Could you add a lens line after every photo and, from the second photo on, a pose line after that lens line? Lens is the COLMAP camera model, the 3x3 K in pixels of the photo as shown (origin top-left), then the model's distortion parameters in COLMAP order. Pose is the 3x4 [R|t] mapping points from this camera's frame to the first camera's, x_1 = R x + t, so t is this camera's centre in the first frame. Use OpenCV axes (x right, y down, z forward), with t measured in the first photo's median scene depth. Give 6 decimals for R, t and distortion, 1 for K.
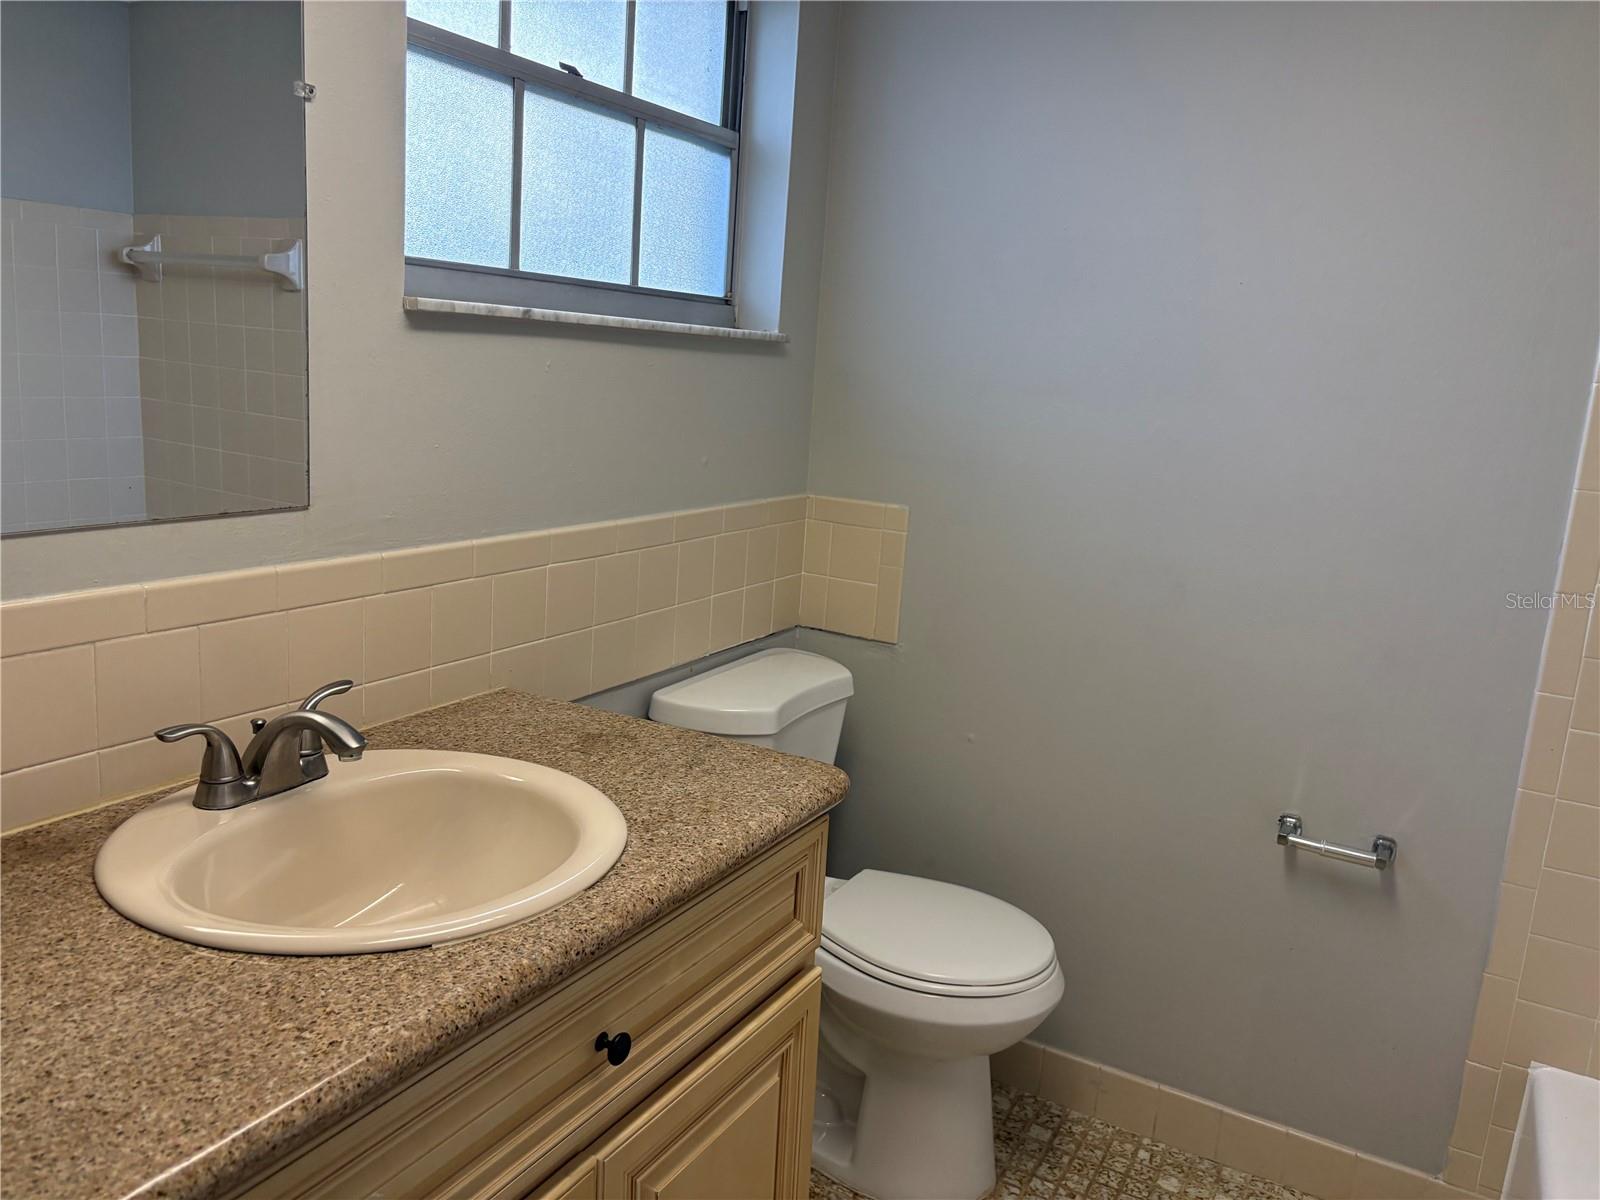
lens RADIAL K [[1223.0, 0, 800.0], [0, 1223.0, 600.0], [0, 0, 1]] dist [0.095177, -0.130546]
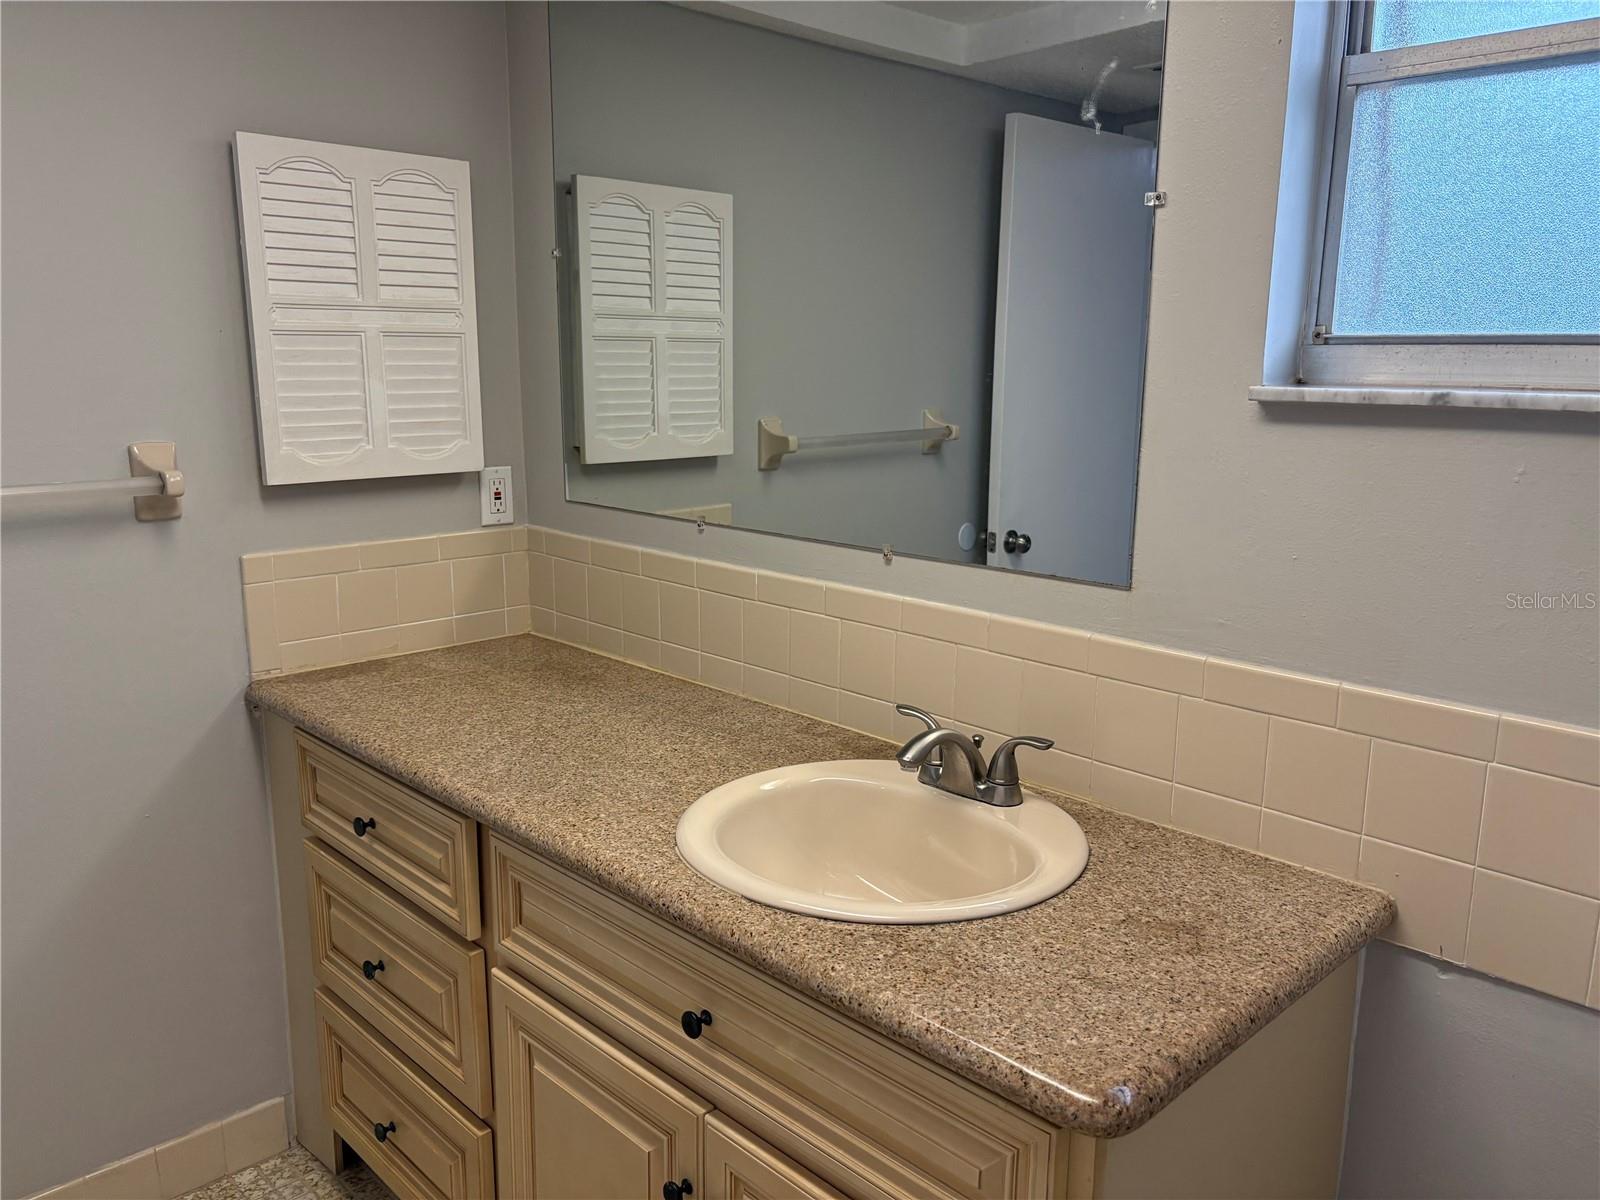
lens RADIAL K [[1223.0, 0, 800.0], [0, 1223.0, 600.0], [0, 0, 1]] dist [0.095177, -0.130546]
pose [[-0.277188, 0.125621, -0.952568, 0.665074], [-0.218045, 0.957325, 0.189698, -0.197632], [0.935747, 0.260285, -0.237967, 0.959349]]
